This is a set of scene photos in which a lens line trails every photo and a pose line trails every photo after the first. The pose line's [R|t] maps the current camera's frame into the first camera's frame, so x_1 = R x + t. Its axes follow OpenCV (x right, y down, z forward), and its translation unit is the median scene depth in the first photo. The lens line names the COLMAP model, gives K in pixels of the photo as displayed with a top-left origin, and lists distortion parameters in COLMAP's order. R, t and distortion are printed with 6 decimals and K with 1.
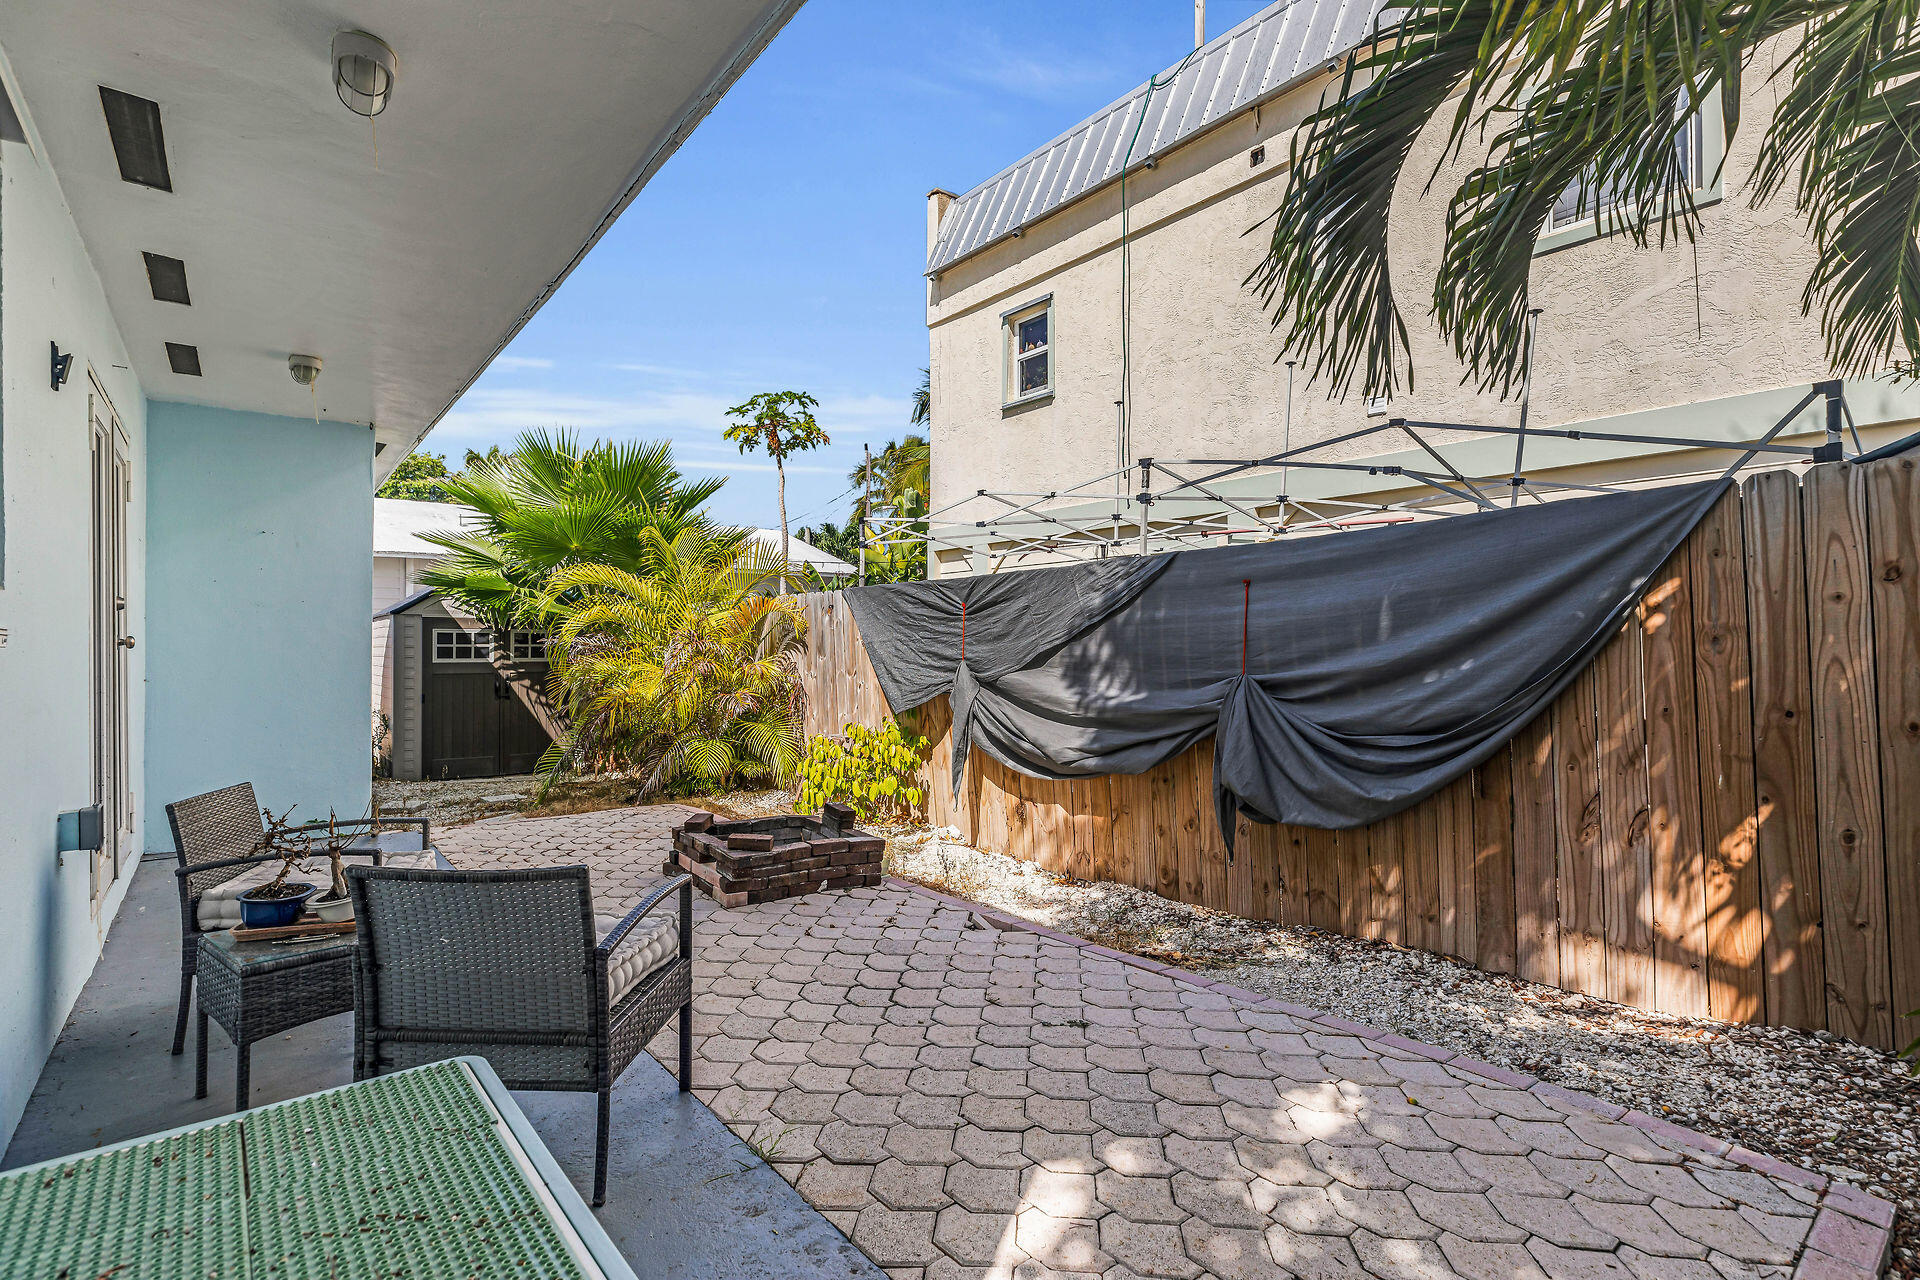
lens RADIAL K [[912.6, 0, 965.8], [0, 912.6, 655.7], [0, 0, 1]] dist [-0.004517, 0.000398]
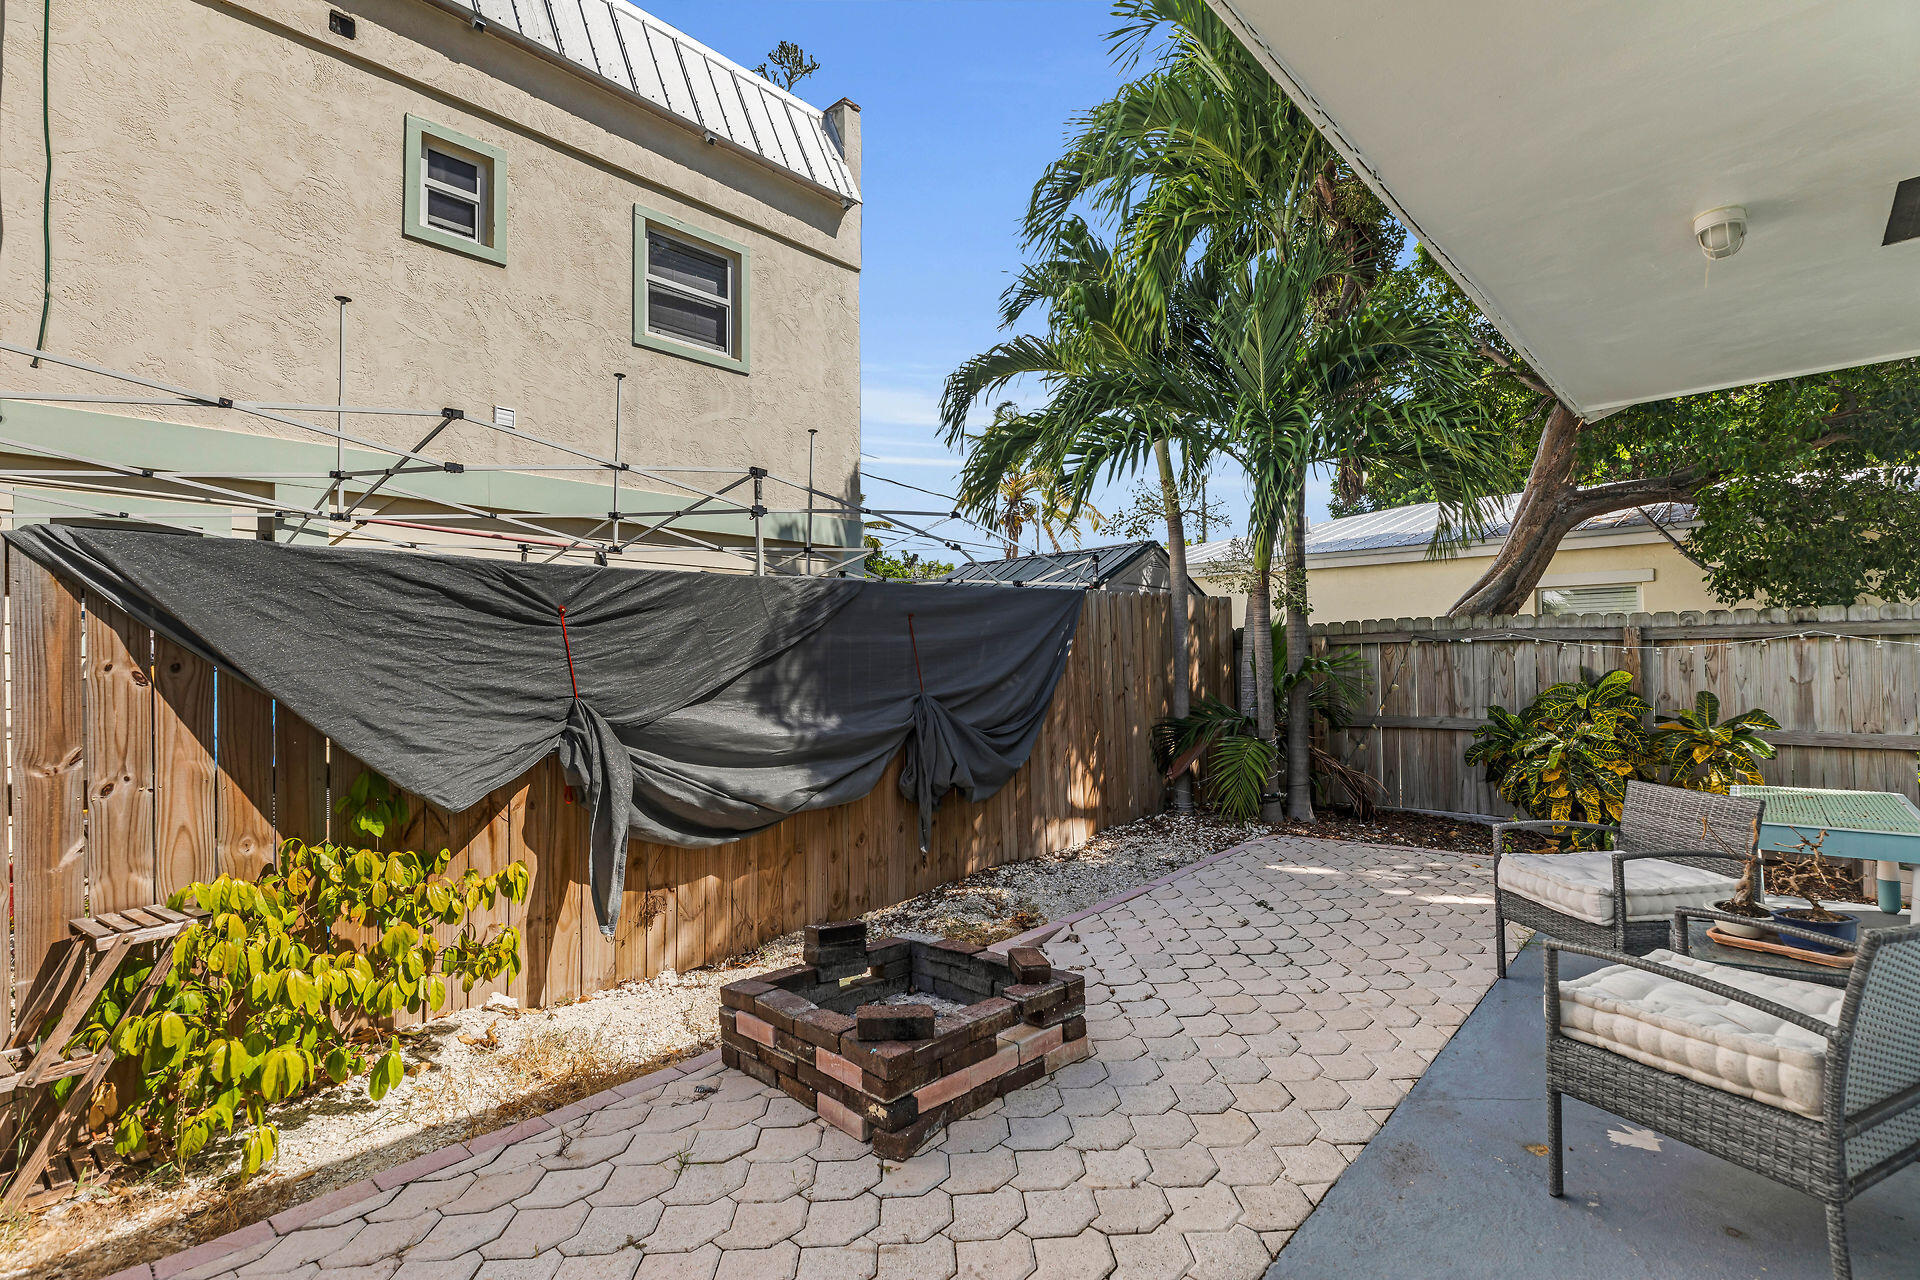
lens RADIAL K [[929.6, 0, 917.9], [0, 929.6, 635.1], [0, 0, 1]] dist [0.001940, 0.000867]
pose [[-0.155278, 0.028393, 0.987463, -0.773623], [0.021118, 0.999454, -0.025417, -0.020354], [-0.987645, 0.016907, -0.155793, 1.013326]]
